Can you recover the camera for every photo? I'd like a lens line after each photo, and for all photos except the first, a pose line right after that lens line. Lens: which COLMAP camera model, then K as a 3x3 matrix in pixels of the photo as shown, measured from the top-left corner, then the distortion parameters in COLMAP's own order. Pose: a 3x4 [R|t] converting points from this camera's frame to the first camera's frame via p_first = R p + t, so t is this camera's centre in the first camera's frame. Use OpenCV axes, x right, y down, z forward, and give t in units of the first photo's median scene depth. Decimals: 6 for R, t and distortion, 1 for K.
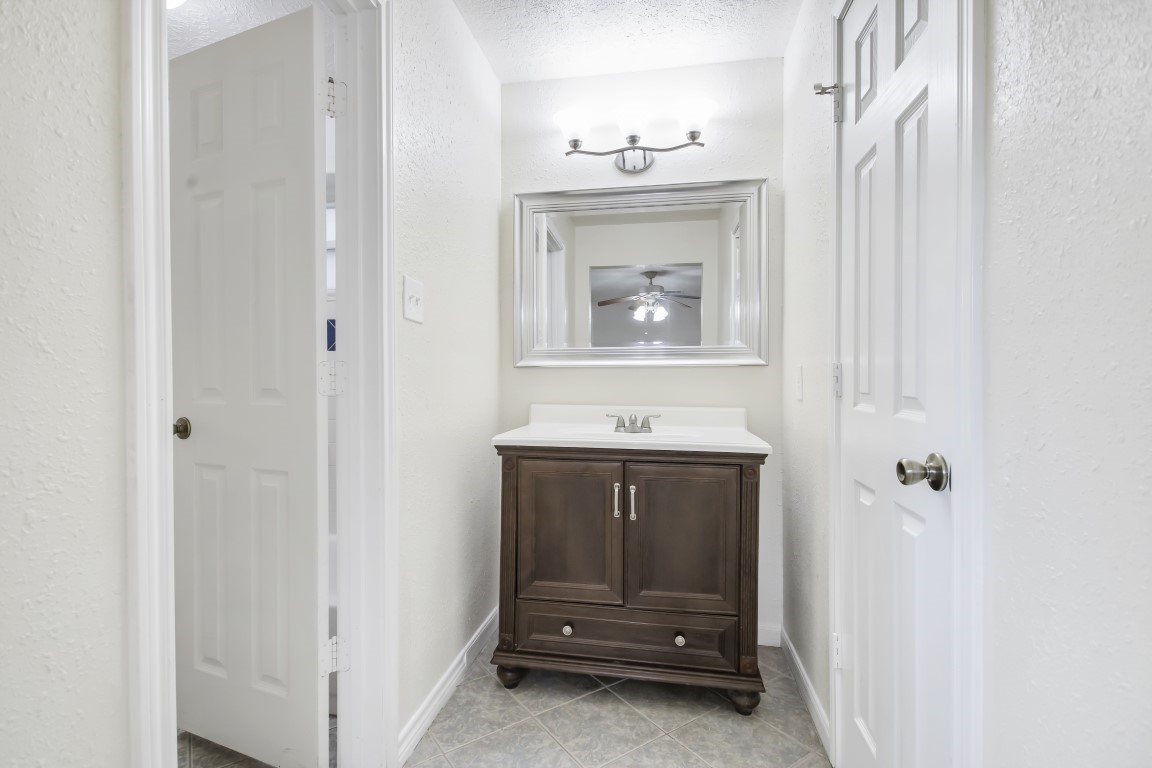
lens RADIAL K [[544.4, 0, 569.7], [0, 544.4, 384.0], [0, 0, 1]] dist [0.013145, -0.002546]
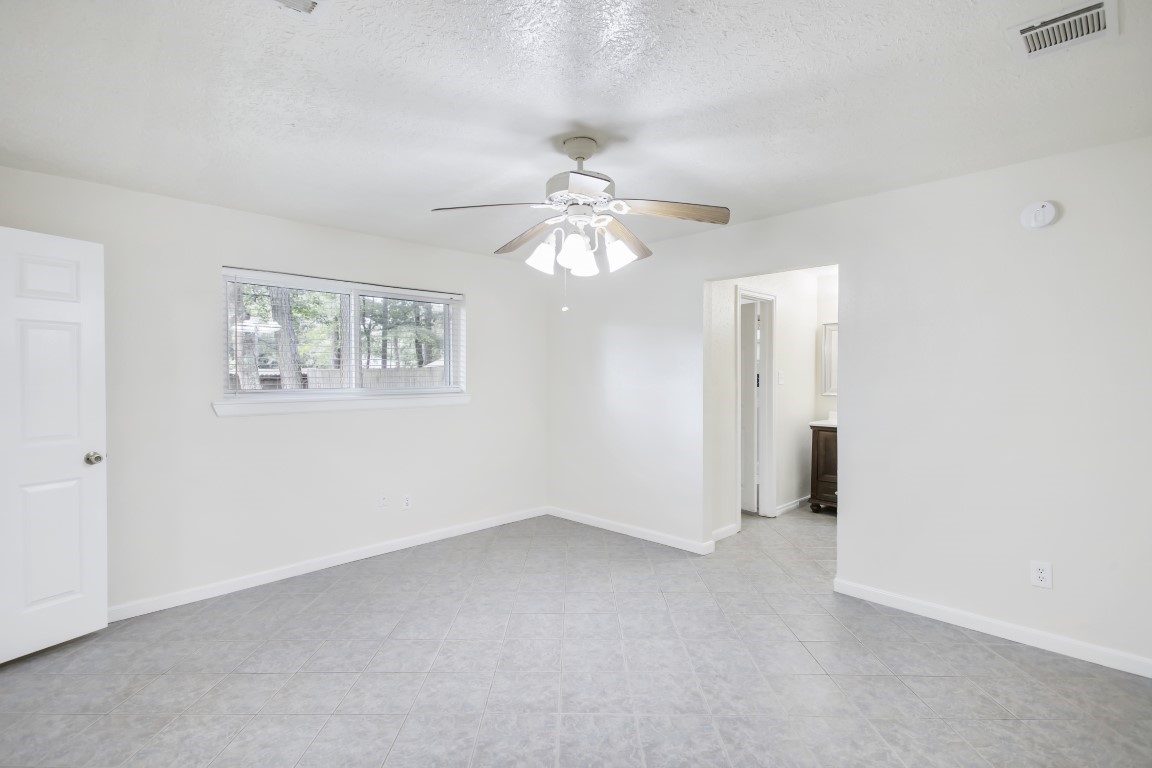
lens RADIAL K [[544.4, 0, 569.5], [0, 544.4, 384.8], [0, 0, 1]] dist [0.013145, -0.002546]
pose [[0.821020, 0.011795, -0.570778, 0.470329], [-0.006334, 0.999913, 0.011552, -0.127895], [0.570864, -0.005869, 0.821023, -2.111212]]
